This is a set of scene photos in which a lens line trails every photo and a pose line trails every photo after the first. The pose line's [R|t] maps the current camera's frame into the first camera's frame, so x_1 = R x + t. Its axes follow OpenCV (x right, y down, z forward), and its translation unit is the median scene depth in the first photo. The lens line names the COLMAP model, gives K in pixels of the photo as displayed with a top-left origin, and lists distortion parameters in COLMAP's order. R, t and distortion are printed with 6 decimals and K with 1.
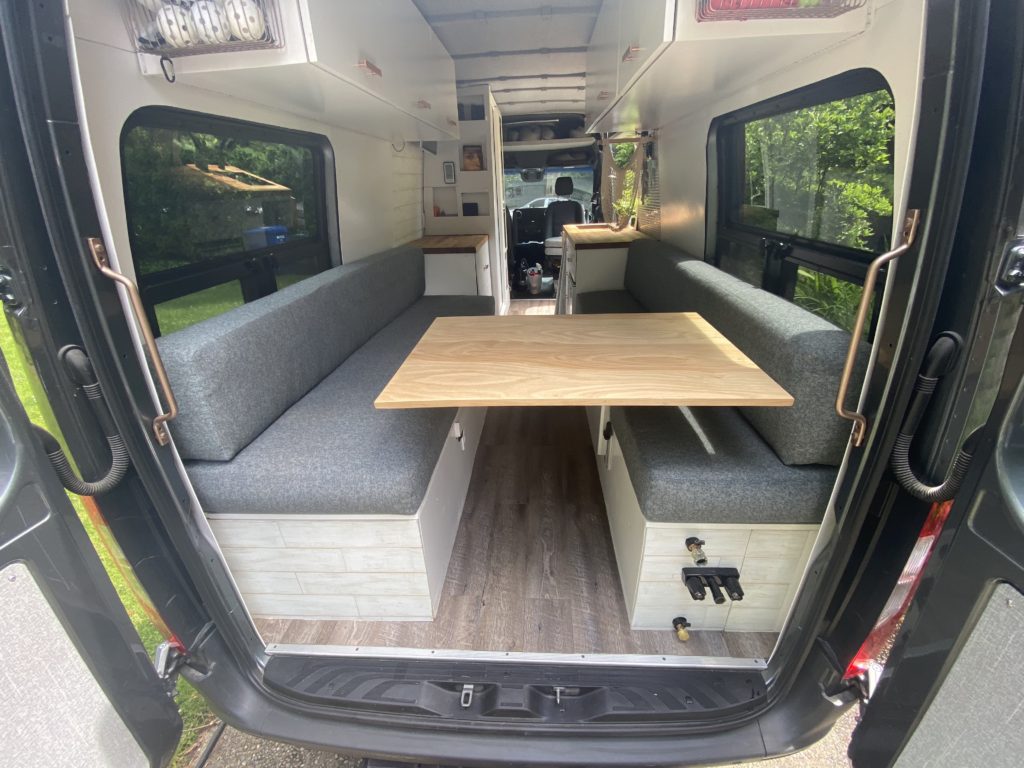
lens RADIAL K [[420.9, 0, 521.9], [0, 420.9, 385.1], [0, 0, 1]] dist [-0.001293, -0.011672]
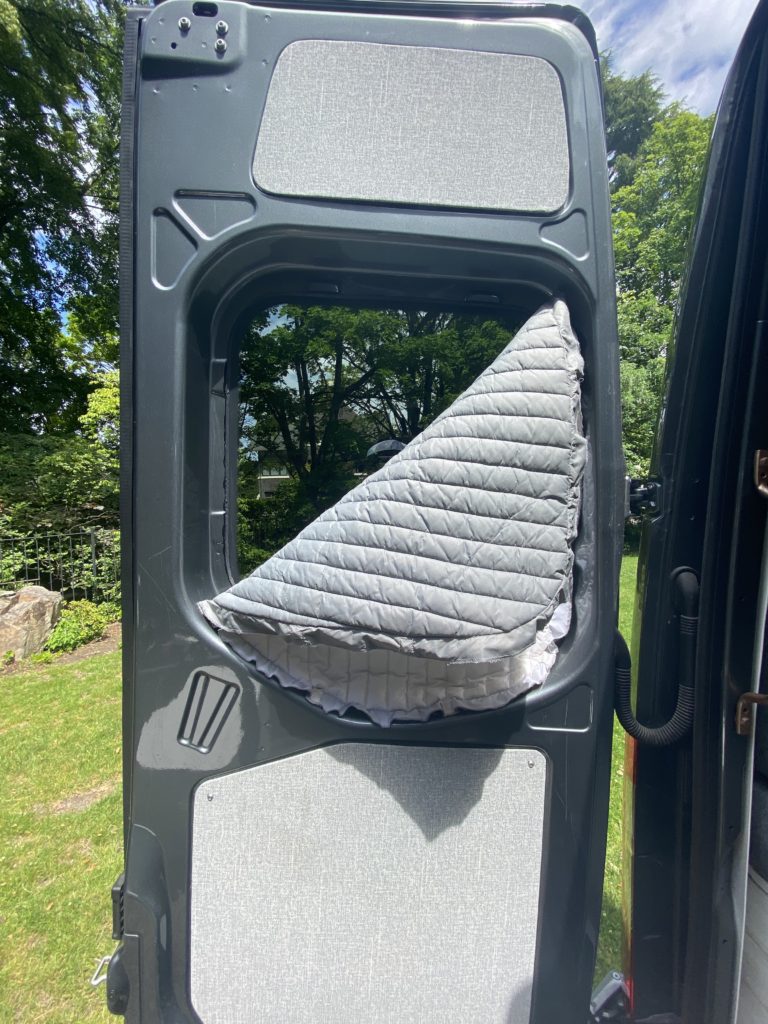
lens RADIAL K [[420.9, 0, 378.6], [0, 420.9, 512.2], [0, 0, 1]] dist [-0.001293, -0.011672]
pose [[0.066577, 0.017478, -0.997628, -0.171941], [-0.419926, 0.907477, -0.012125, 0.056432], [0.905113, 0.419737, 0.067757, 0.202731]]
